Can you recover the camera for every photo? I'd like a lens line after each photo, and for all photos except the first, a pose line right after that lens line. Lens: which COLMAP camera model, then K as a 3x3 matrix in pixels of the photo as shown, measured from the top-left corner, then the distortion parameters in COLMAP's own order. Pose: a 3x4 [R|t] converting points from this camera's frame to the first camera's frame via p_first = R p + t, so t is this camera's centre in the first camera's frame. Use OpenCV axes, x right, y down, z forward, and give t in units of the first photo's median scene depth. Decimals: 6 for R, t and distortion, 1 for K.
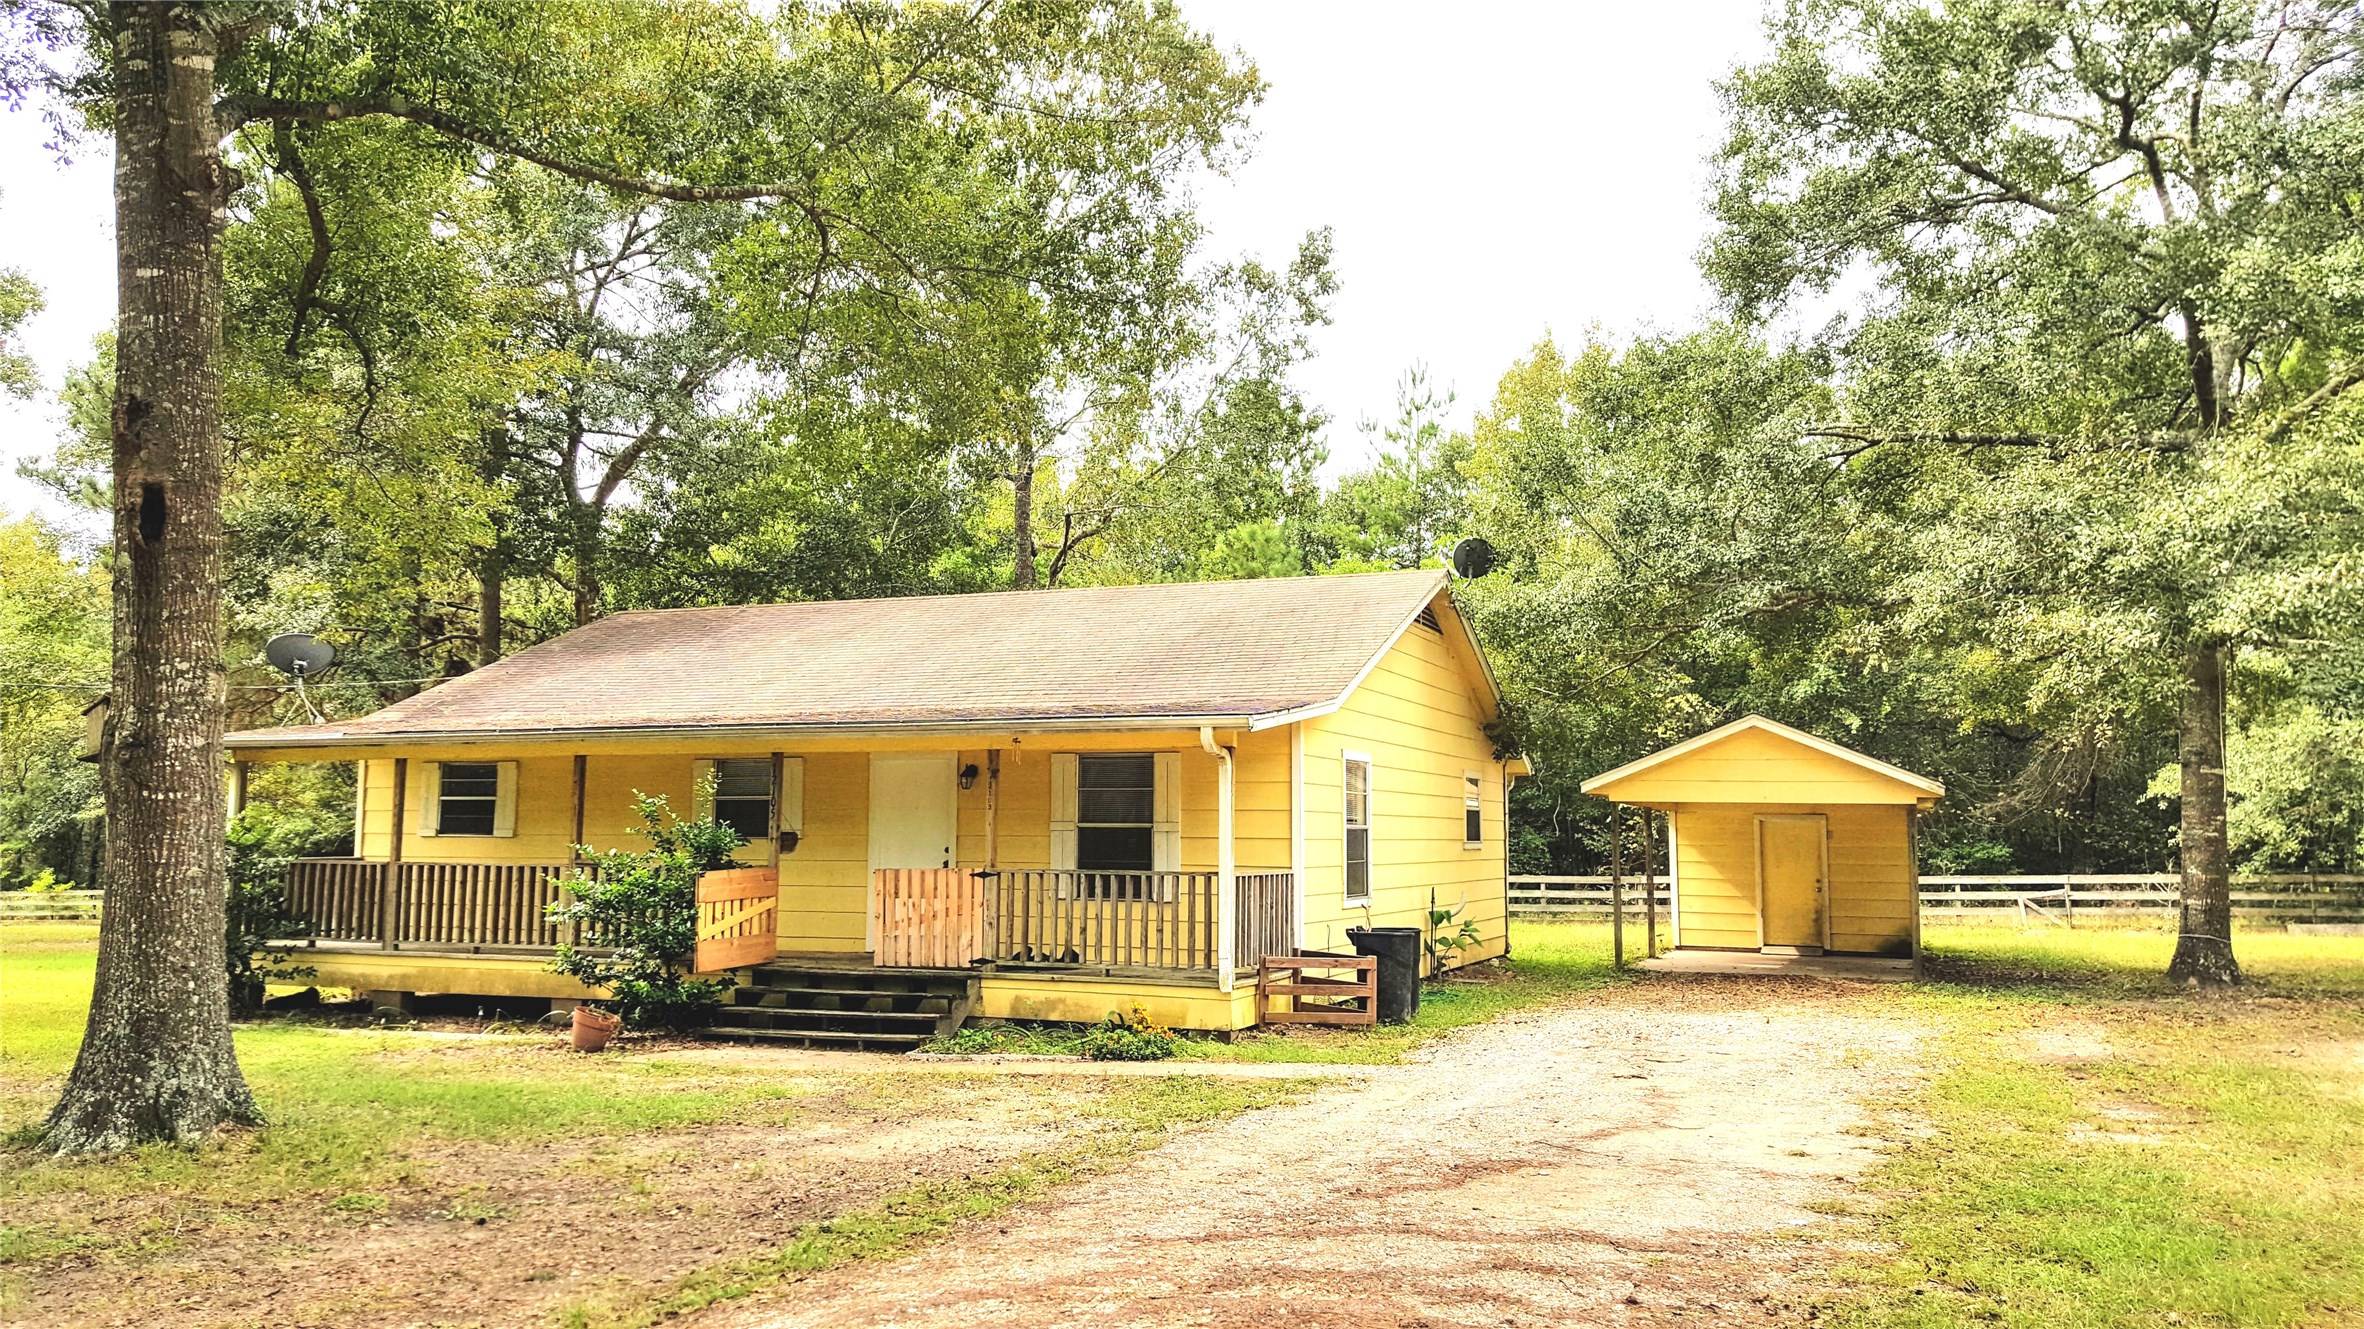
lens RADIAL K [[1684.6, 0, 1115.7], [0, 1684.6, 673.3], [0, 0, 1]] dist [0.115676, -0.160676]
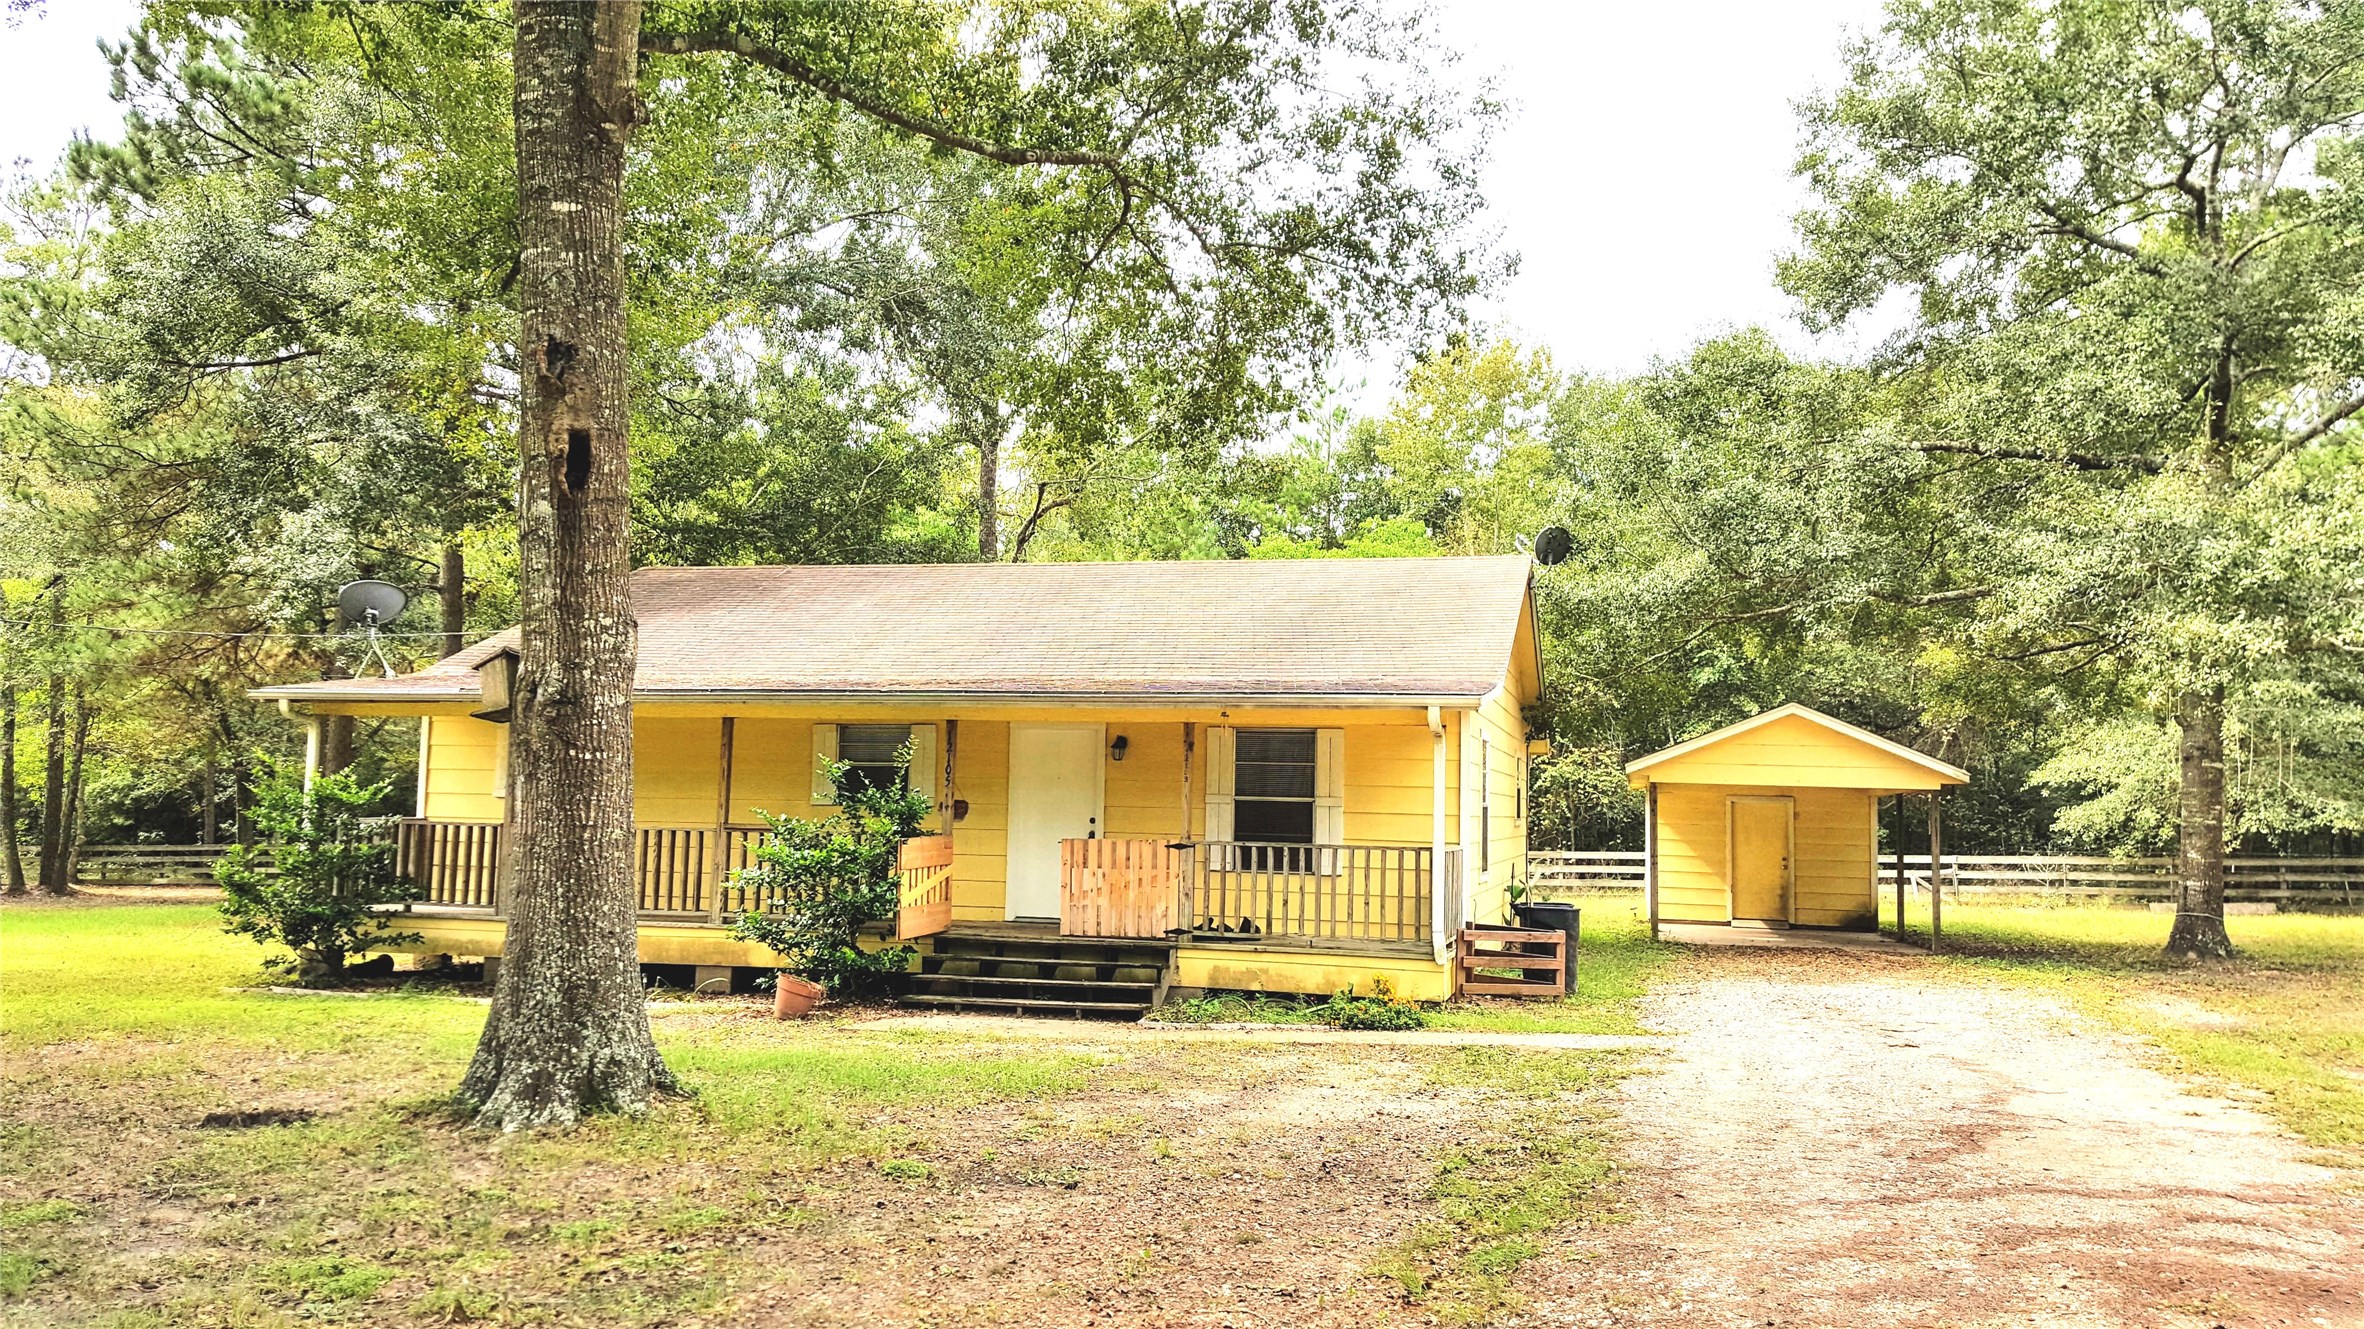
lens RADIAL K [[1684.6, 0, 1115.7], [0, 1684.6, 673.3], [0, 0, 1]] dist [0.115676, -0.160676]
pose [[0.990364, 0.025989, 0.136027, -0.243118], [-0.028447, 0.999465, 0.016154, 0.000883], [-0.135534, -0.019868, 0.990573, 0.008958]]
